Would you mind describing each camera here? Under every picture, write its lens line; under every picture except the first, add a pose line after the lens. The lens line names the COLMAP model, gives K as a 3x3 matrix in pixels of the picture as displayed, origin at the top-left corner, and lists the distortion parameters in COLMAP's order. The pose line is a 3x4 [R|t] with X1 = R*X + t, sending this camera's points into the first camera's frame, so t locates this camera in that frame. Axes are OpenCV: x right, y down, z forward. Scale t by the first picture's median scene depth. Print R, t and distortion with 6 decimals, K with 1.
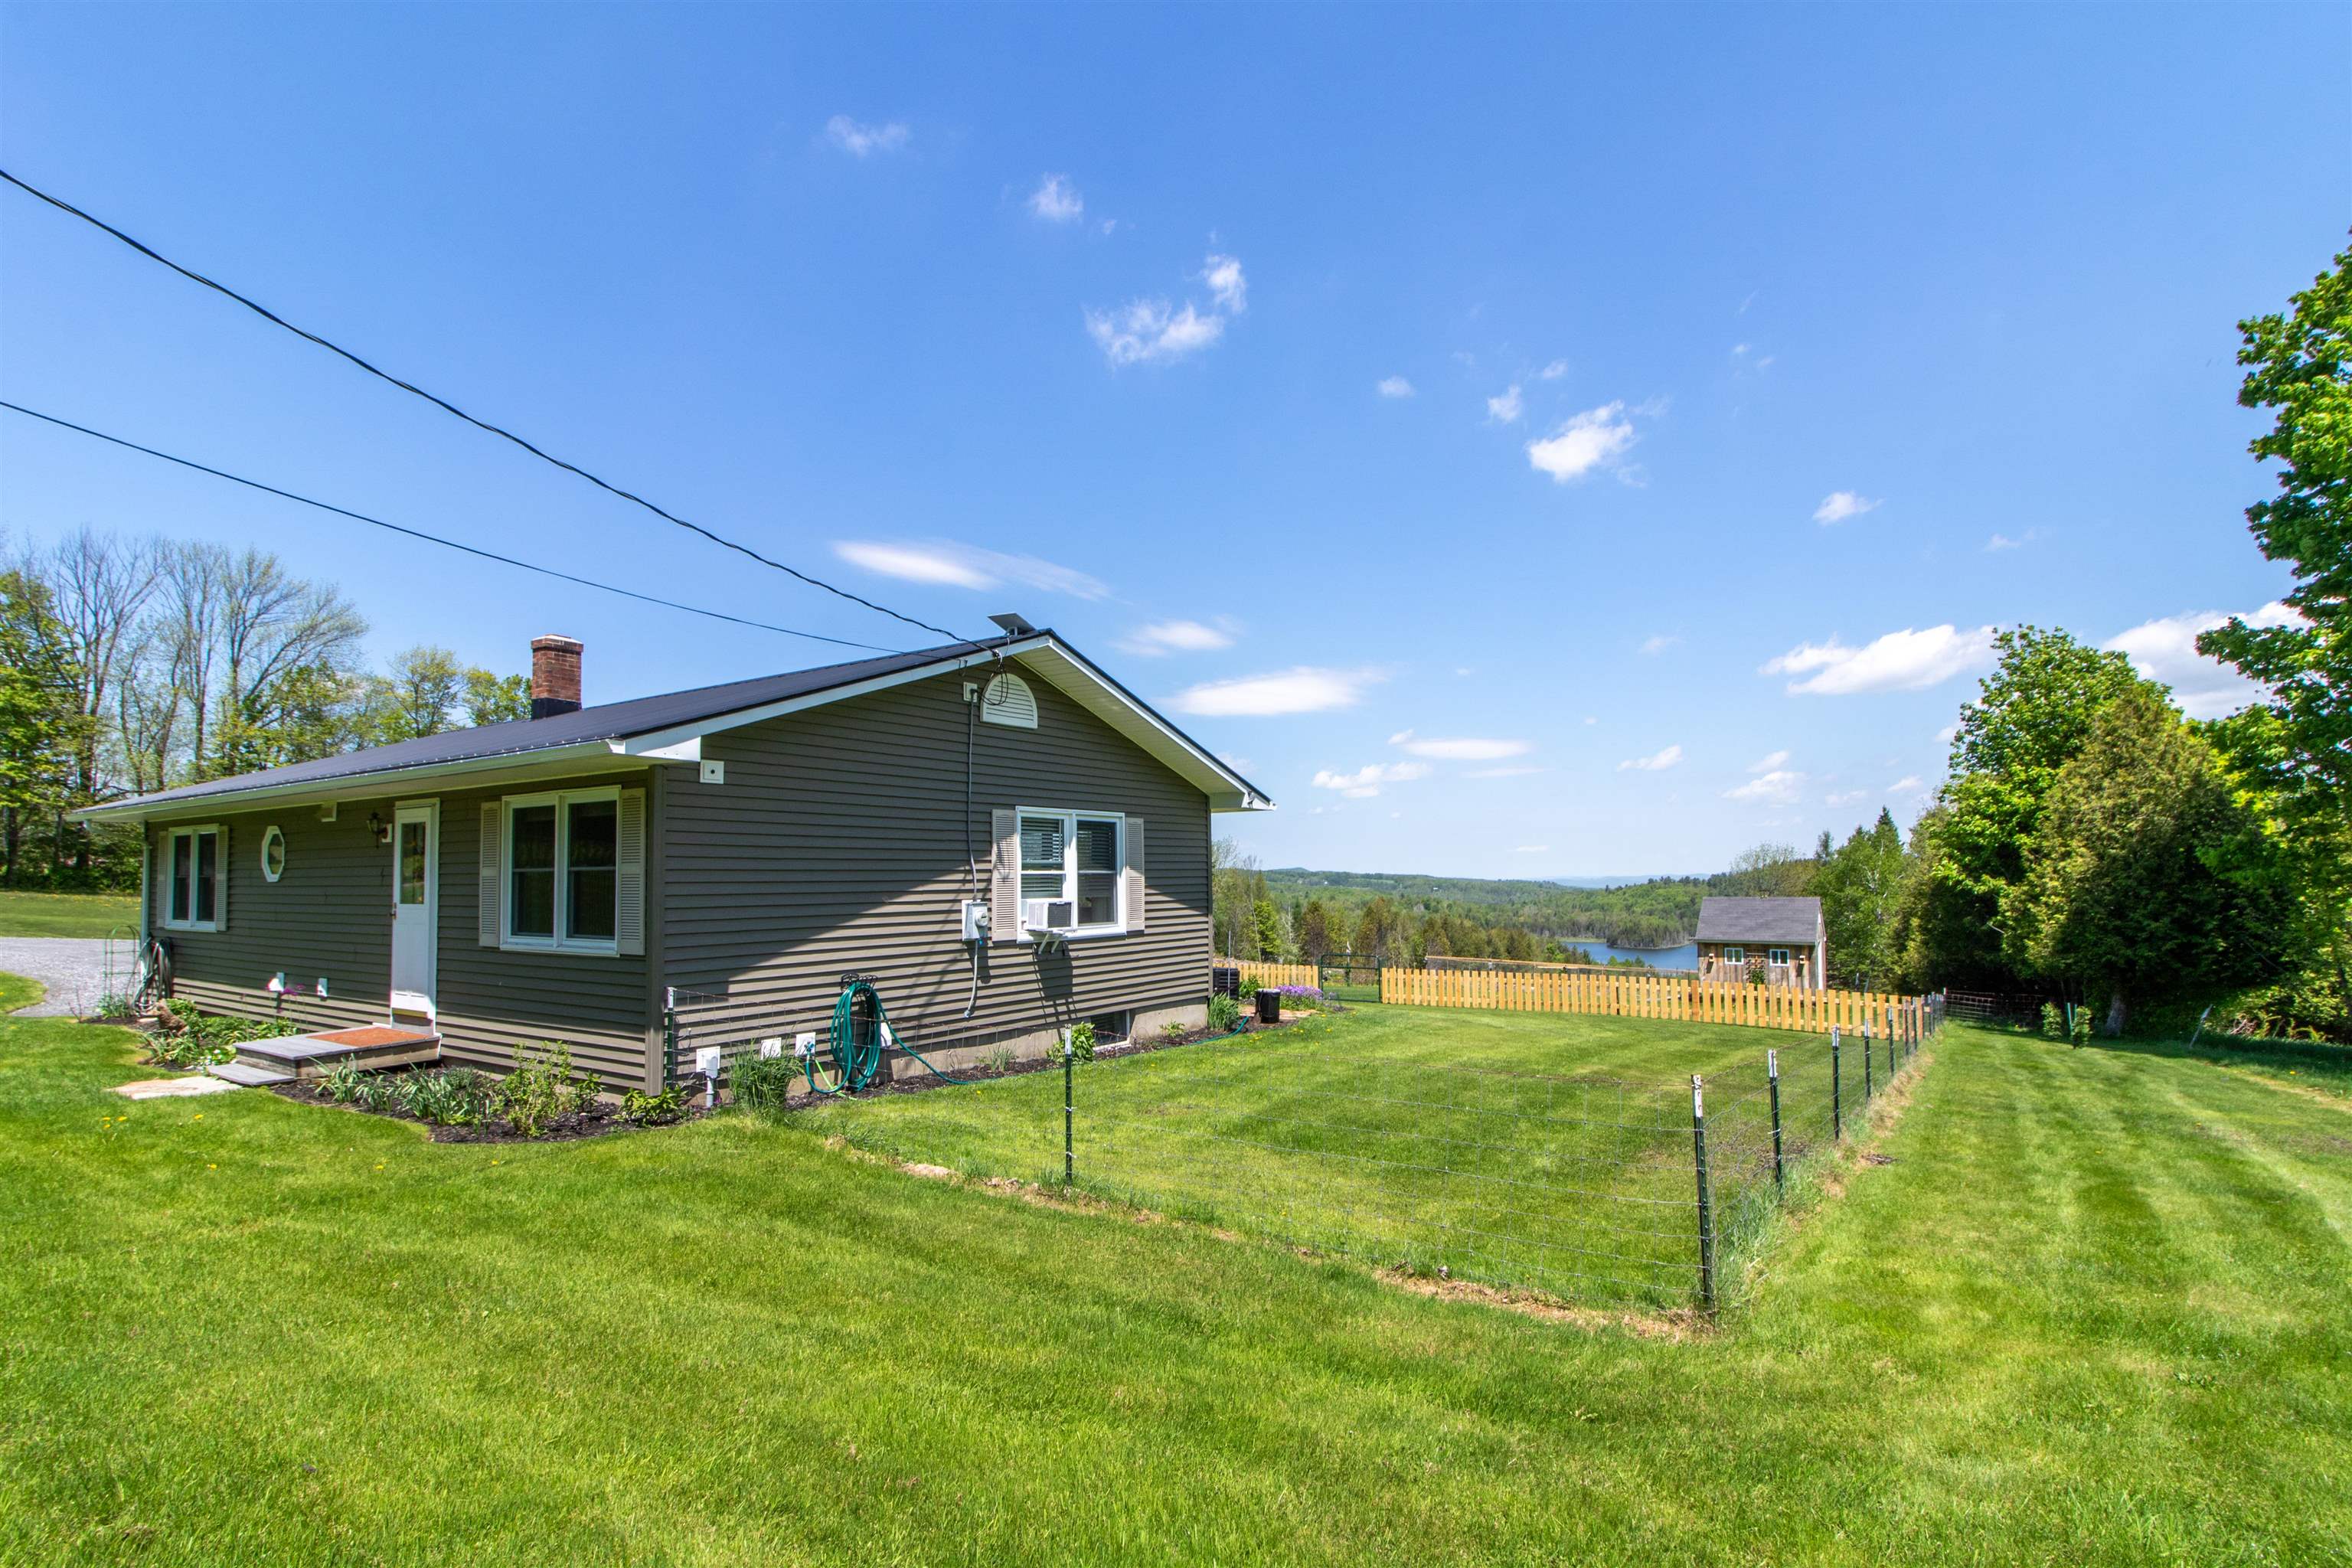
lens RADIAL K [[1123.8, 0, 1186.2], [0, 1123.8, 838.8], [0, 0, 1]] dist [0.001388, 0.000369]
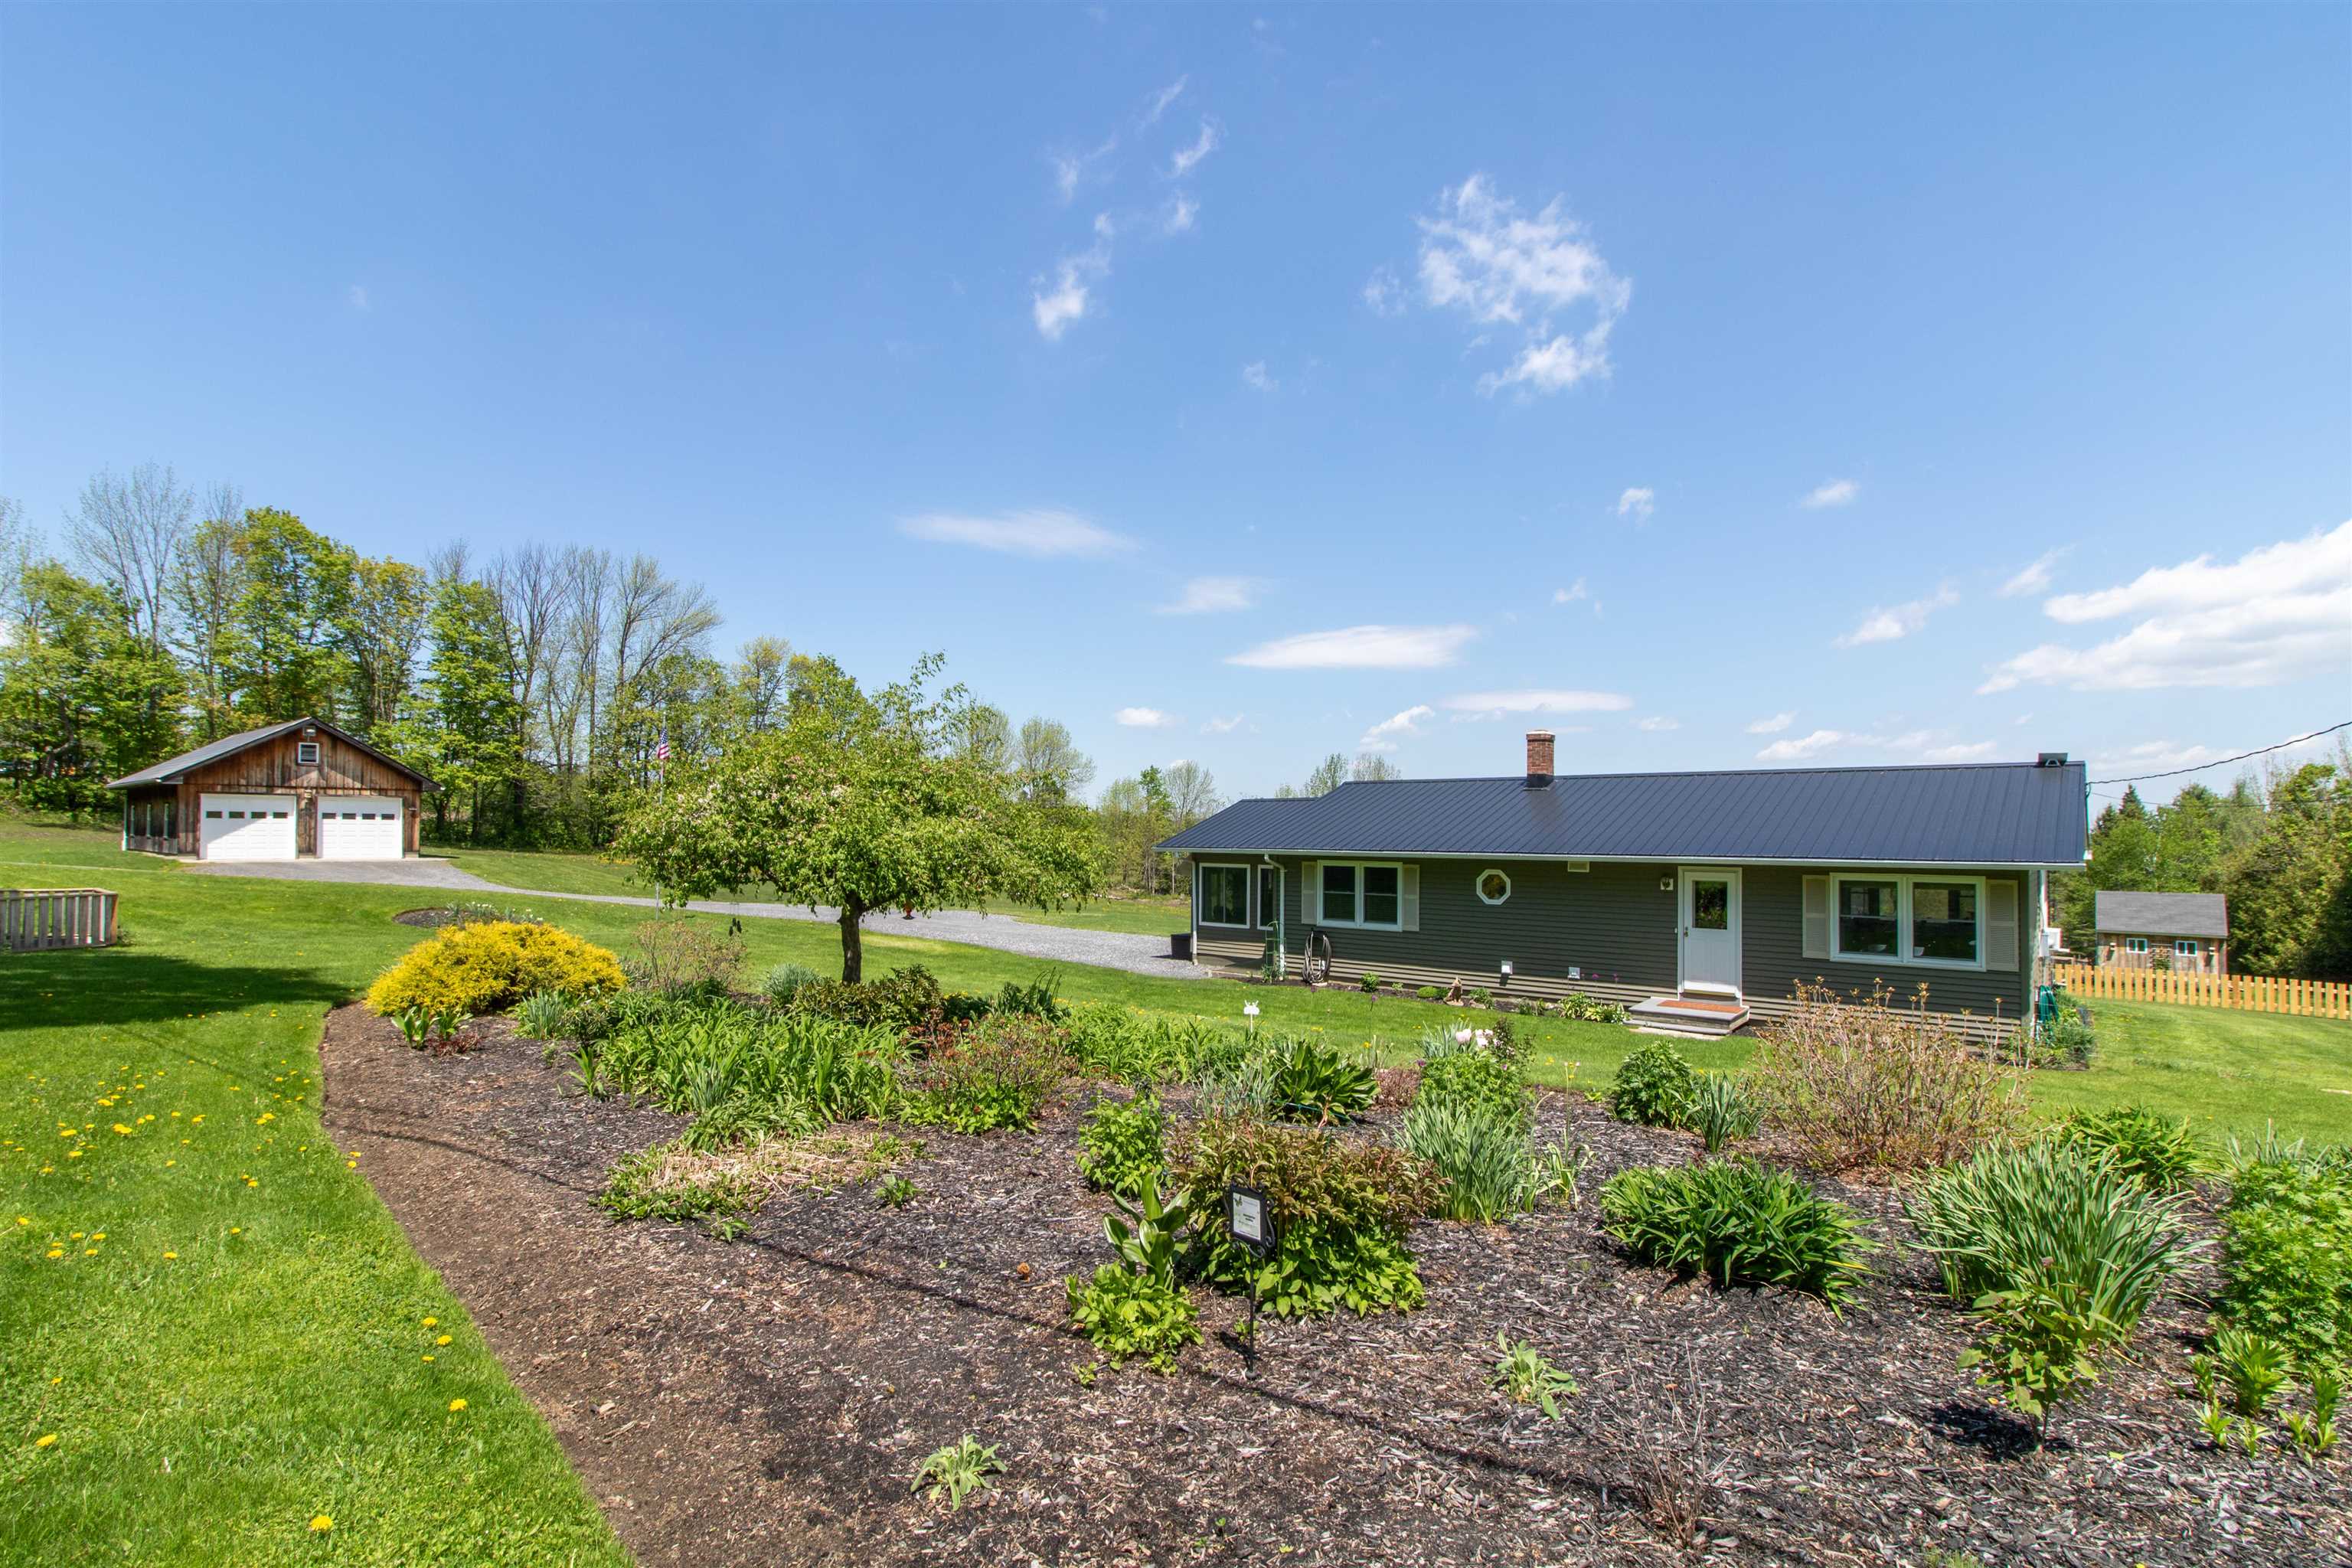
lens RADIAL K [[1128.8, 0, 1152.7], [0, 1128.8, 810.7], [0, 0, 1]] dist [0.000855, -0.000136]
pose [[0.994437, 0.011154, -0.104742, -1.112452], [-0.009532, 0.999827, 0.015971, -0.115136], [0.104902, -0.014884, 0.994371, -0.640759]]
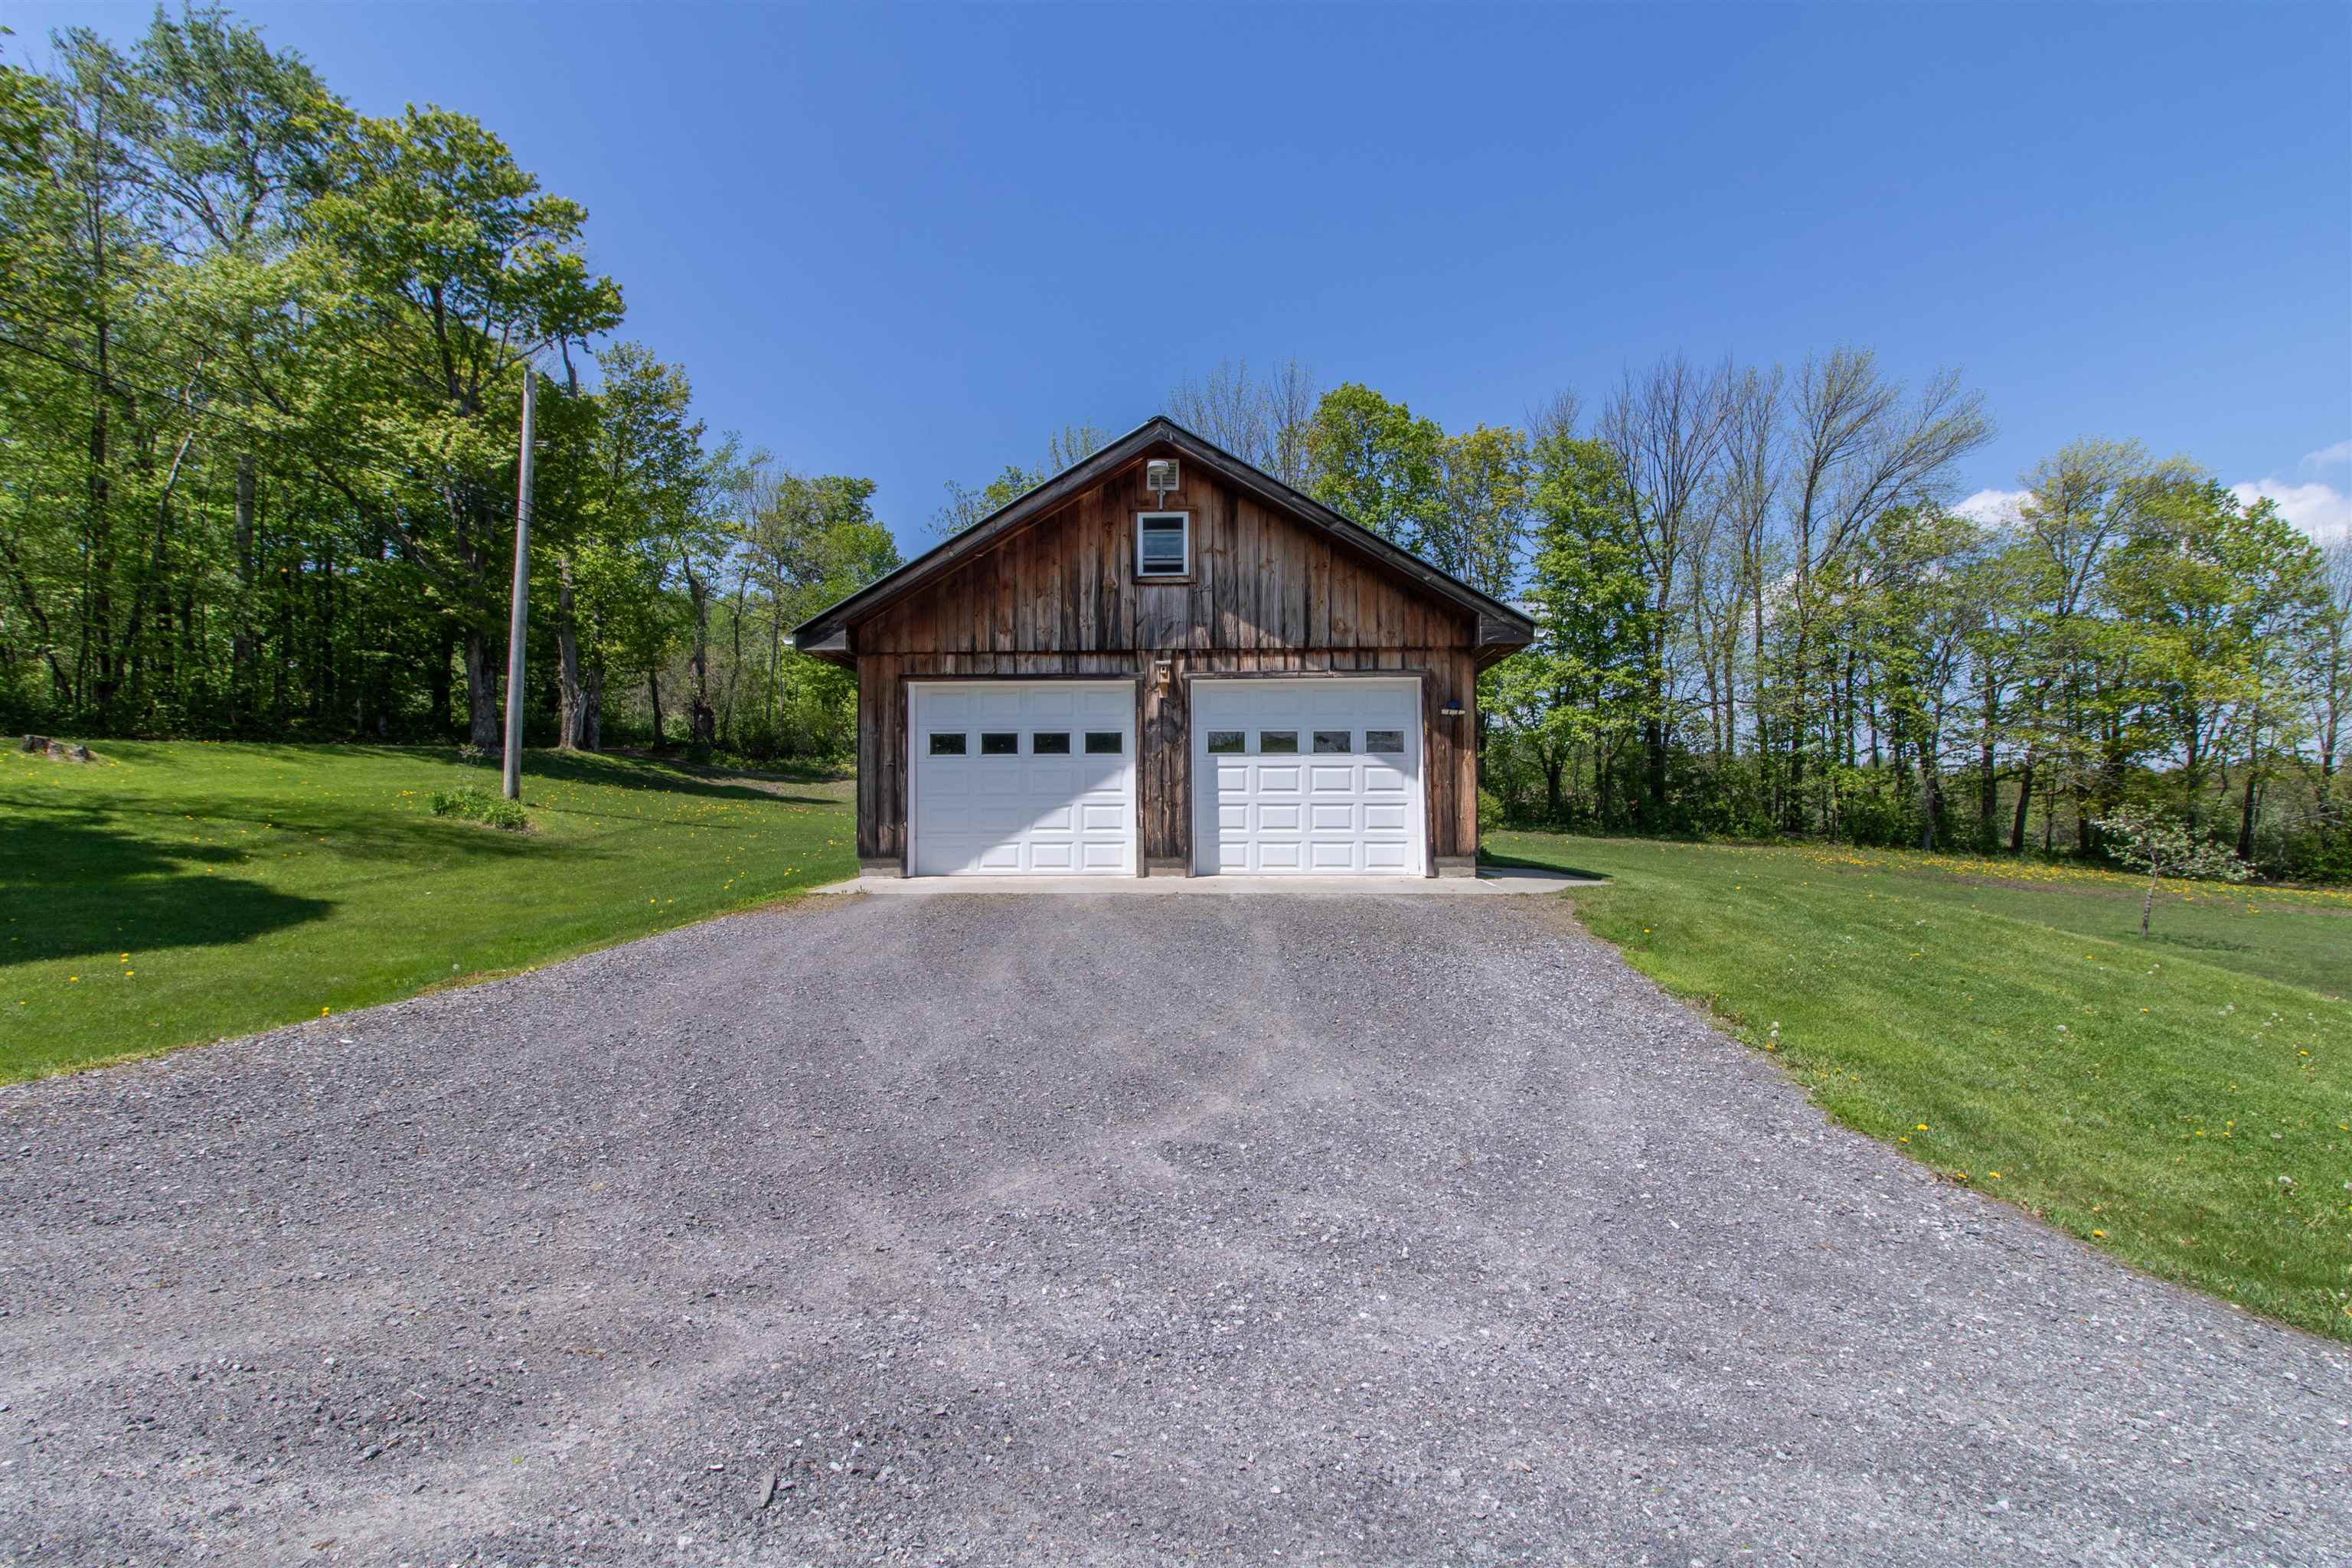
lens RADIAL K [[1100.7, 0, 1196.2], [0, 1100.7, 783.5], [0, 0, 1]] dist [0.001487, 0.000368]
pose [[0.552897, -0.017593, -0.833064, -2.990703], [0.028180, 0.999600, -0.002407, 0.014012], [0.832773, -0.022145, 0.553171, 1.764514]]
